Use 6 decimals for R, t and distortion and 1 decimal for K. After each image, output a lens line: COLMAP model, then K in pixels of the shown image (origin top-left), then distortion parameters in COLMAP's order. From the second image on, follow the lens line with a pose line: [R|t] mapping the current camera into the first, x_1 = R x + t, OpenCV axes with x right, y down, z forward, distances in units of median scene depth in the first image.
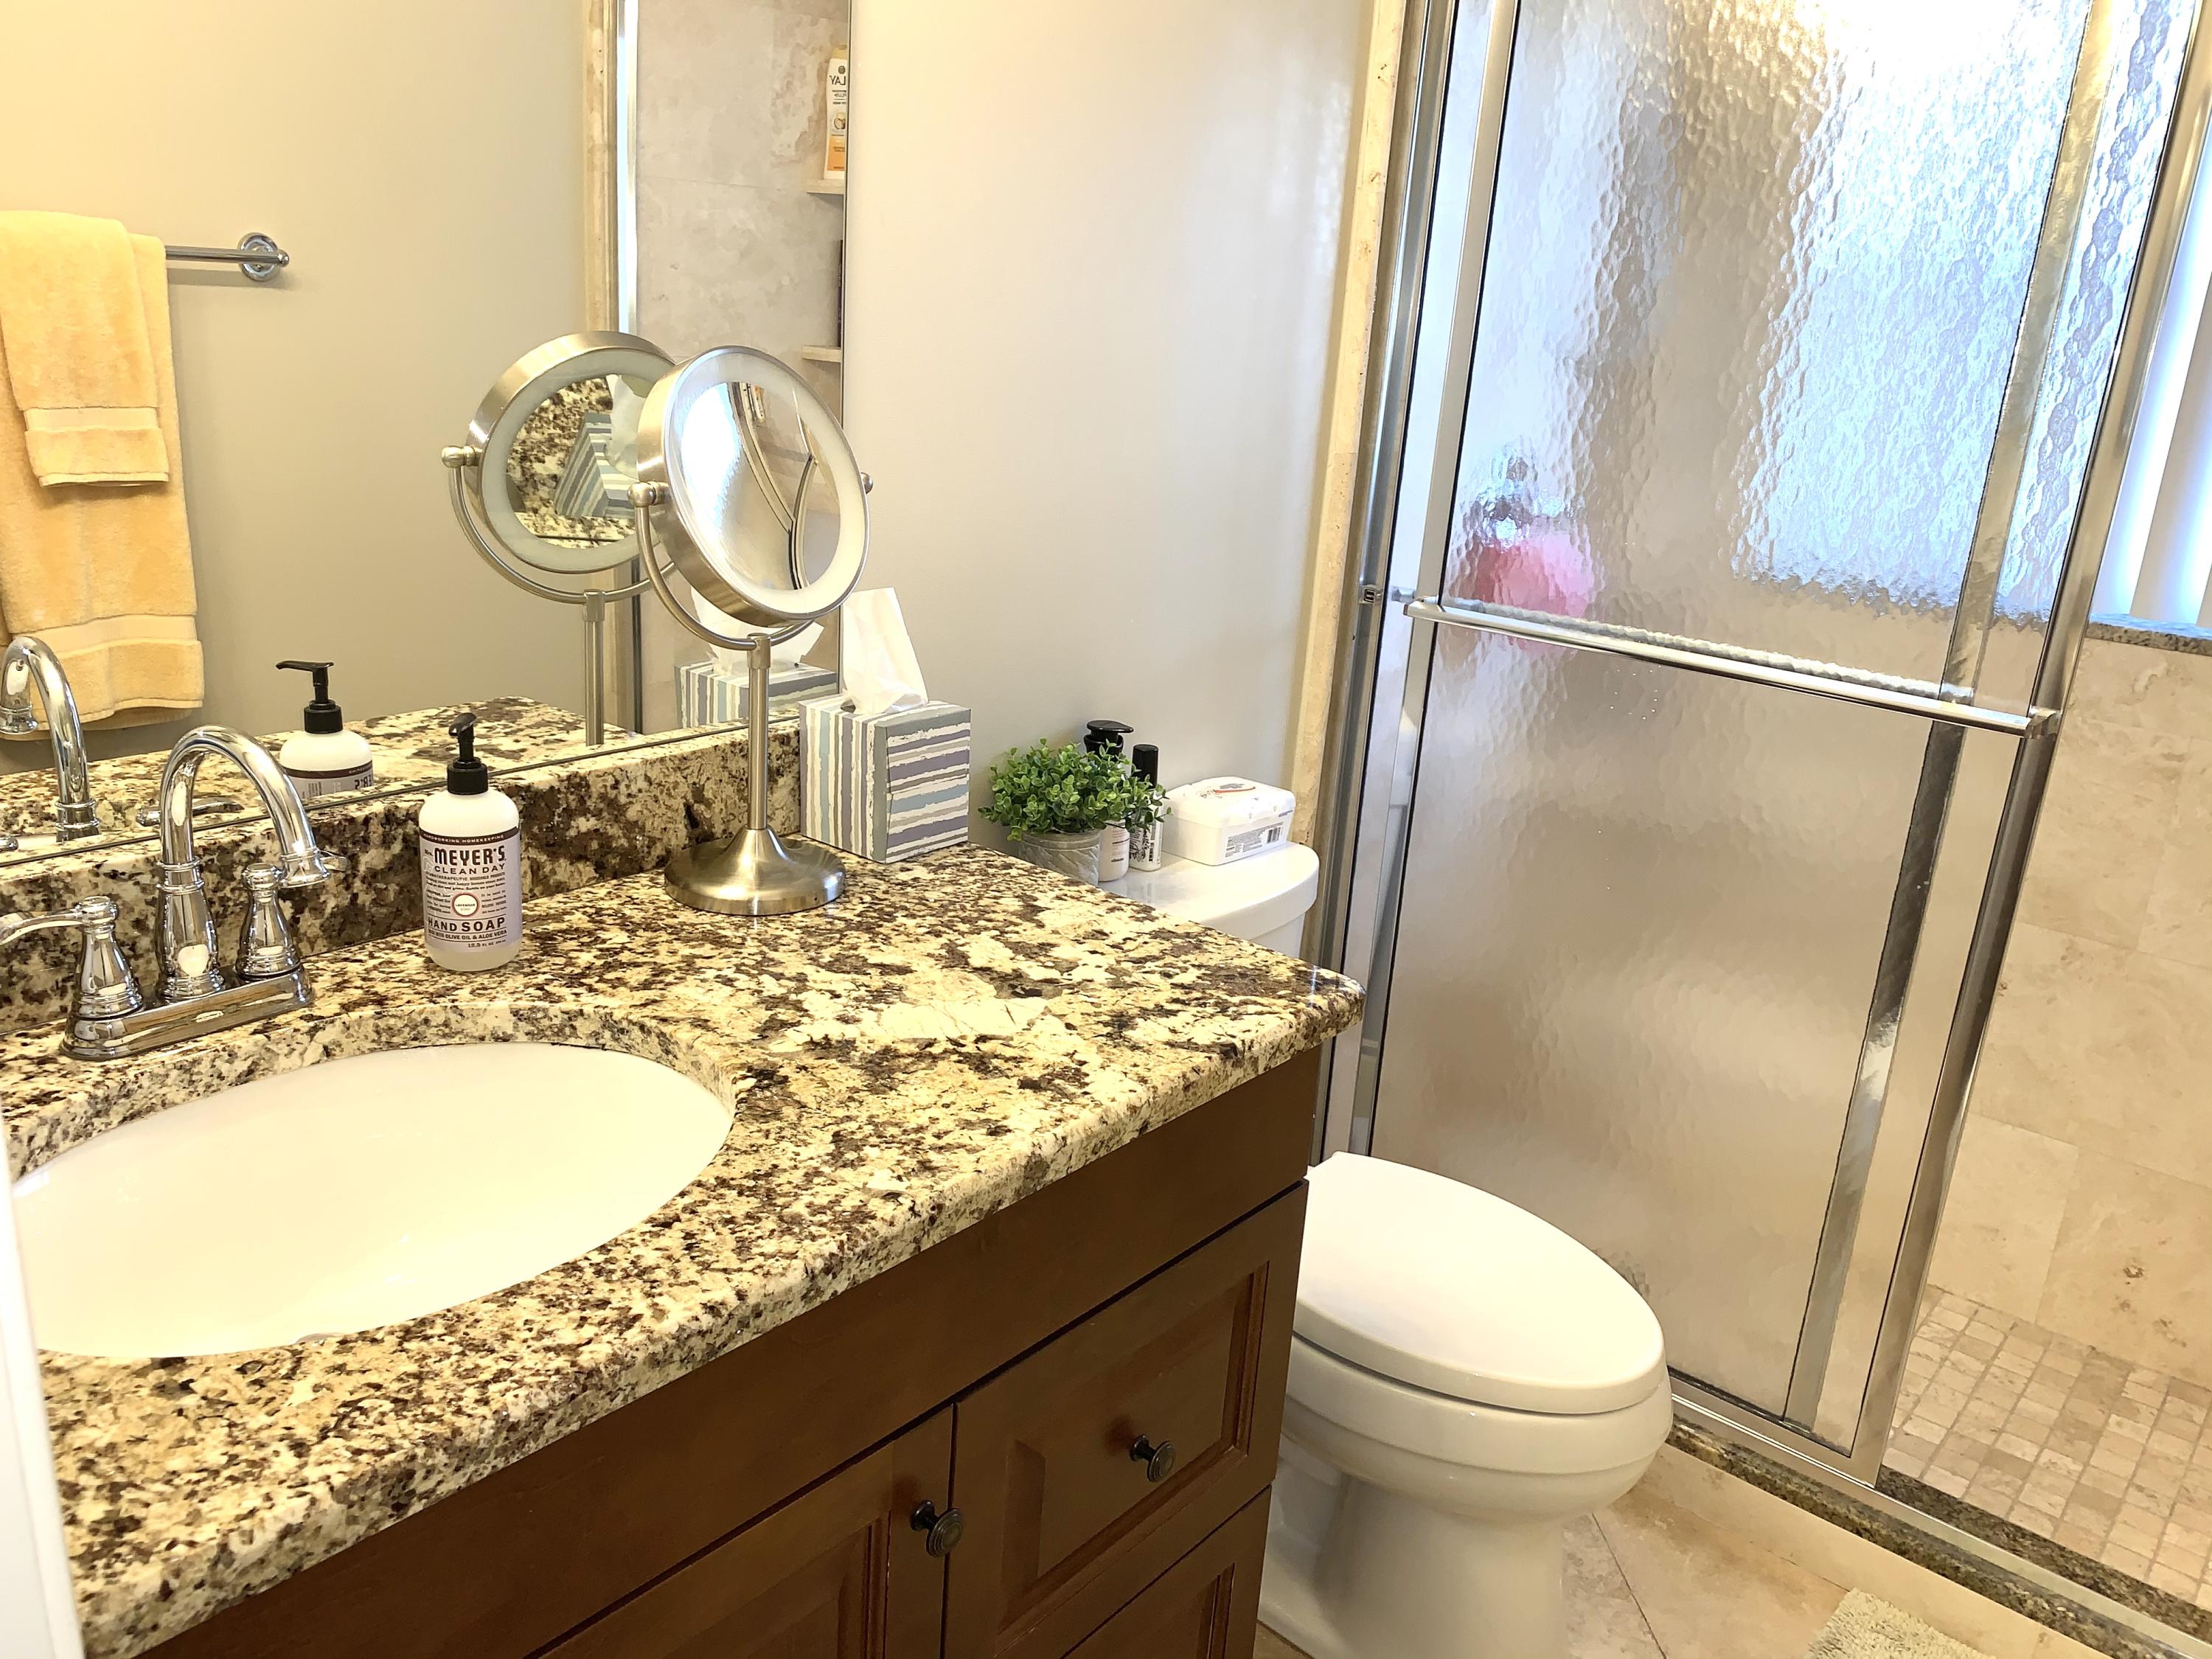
lens RADIAL K [[1668.4, 0, 1106.0], [0, 1668.4, 829.5], [0, 0, 1]] dist [0.048702, -0.044818]
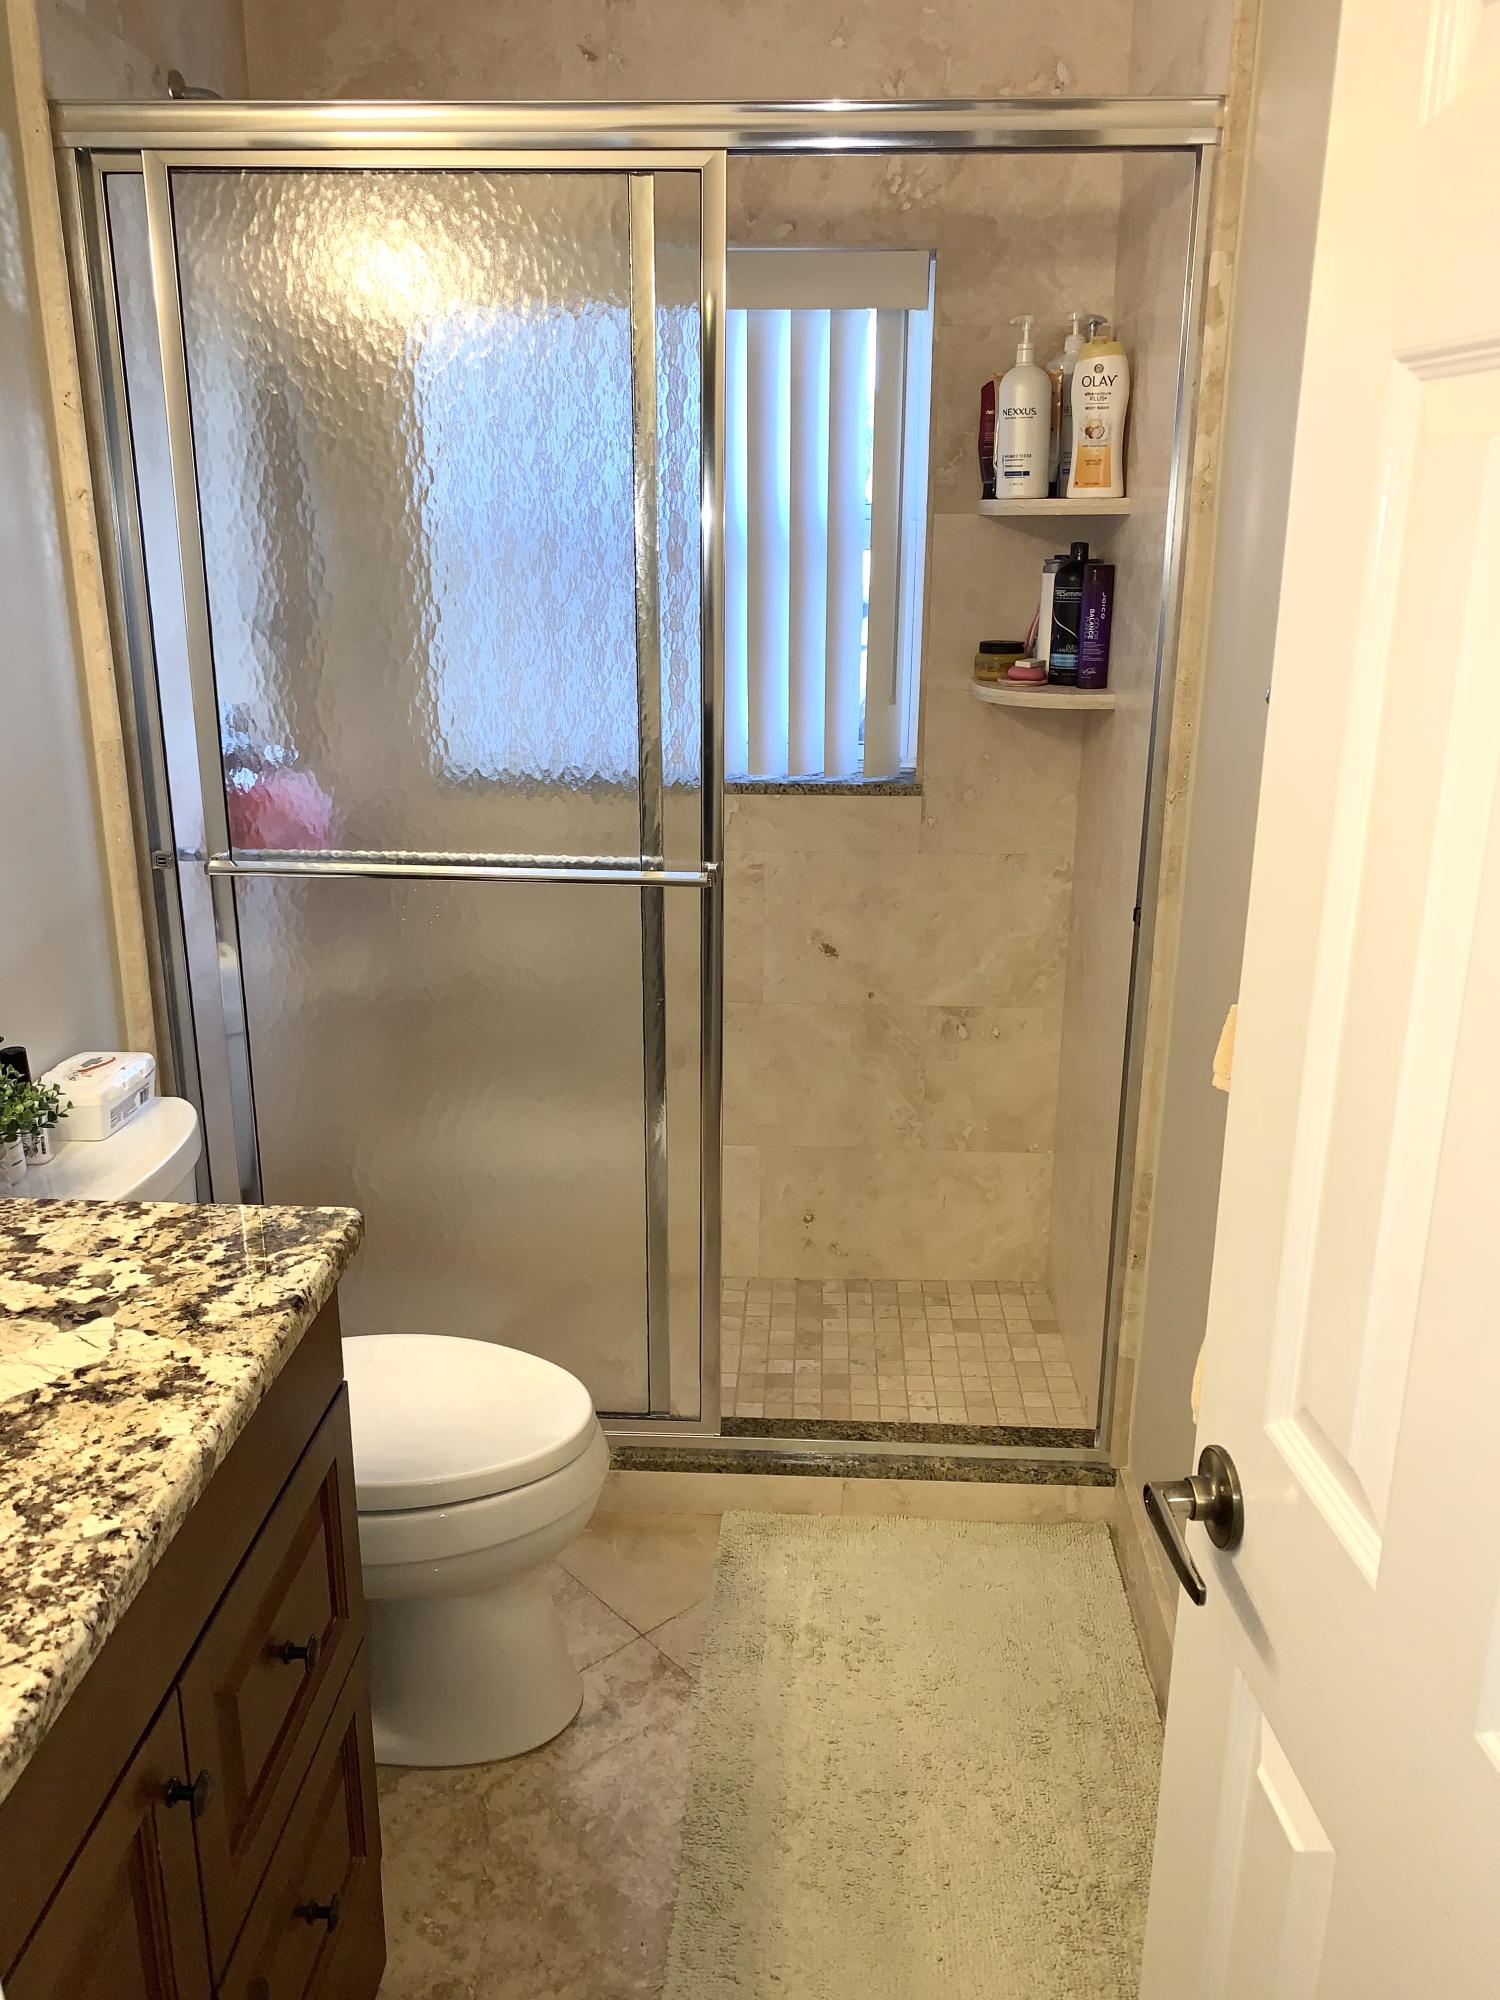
lens RADIAL K [[1541.6, 0, 749.6], [0, 1541.6, 969.3], [0, 0, 1]] dist [0.076675, -0.142975]
pose [[0.785899, -0.230722, 0.573698, -0.241828], [0.226585, 0.970701, 0.079988, -0.108155], [-0.575345, 0.067129, 0.815152, -0.097930]]
